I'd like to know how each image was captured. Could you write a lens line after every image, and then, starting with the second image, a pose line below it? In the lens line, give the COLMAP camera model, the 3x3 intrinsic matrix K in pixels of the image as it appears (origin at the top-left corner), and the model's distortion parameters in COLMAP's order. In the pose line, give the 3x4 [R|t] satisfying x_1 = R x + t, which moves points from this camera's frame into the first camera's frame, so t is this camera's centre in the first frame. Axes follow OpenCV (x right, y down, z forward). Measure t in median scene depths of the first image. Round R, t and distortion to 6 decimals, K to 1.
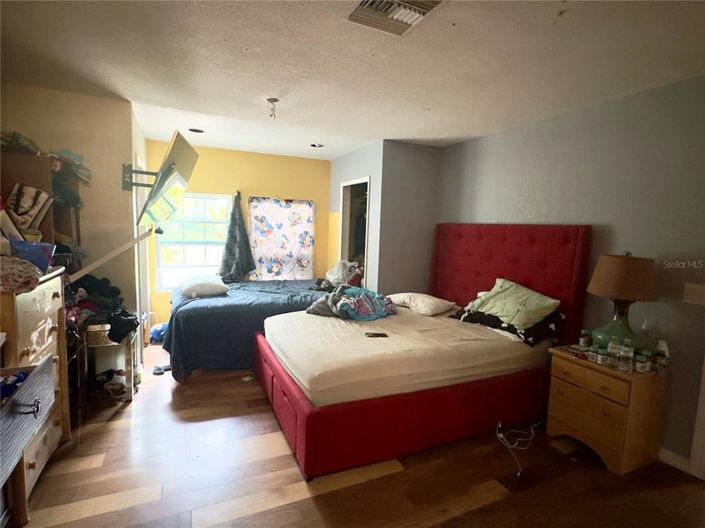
lens RADIAL K [[363.6, 0, 350.5], [0, 363.6, 264.6], [0, 0, 1]] dist [-0.004705, 0.000415]
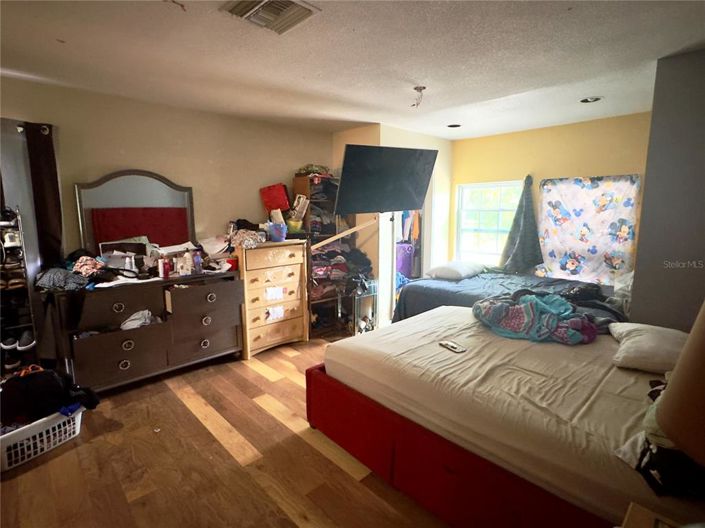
lens RADIAL K [[363.6, 0, 352.4], [0, 363.6, 261.0], [0, 0, 1]] dist [-0.004705, 0.000415]
pose [[0.323687, 0.099217, -0.940948, 0.403231], [-0.085074, 0.993511, 0.075494, -0.019105], [0.942332, 0.055614, 0.330027, 0.284790]]
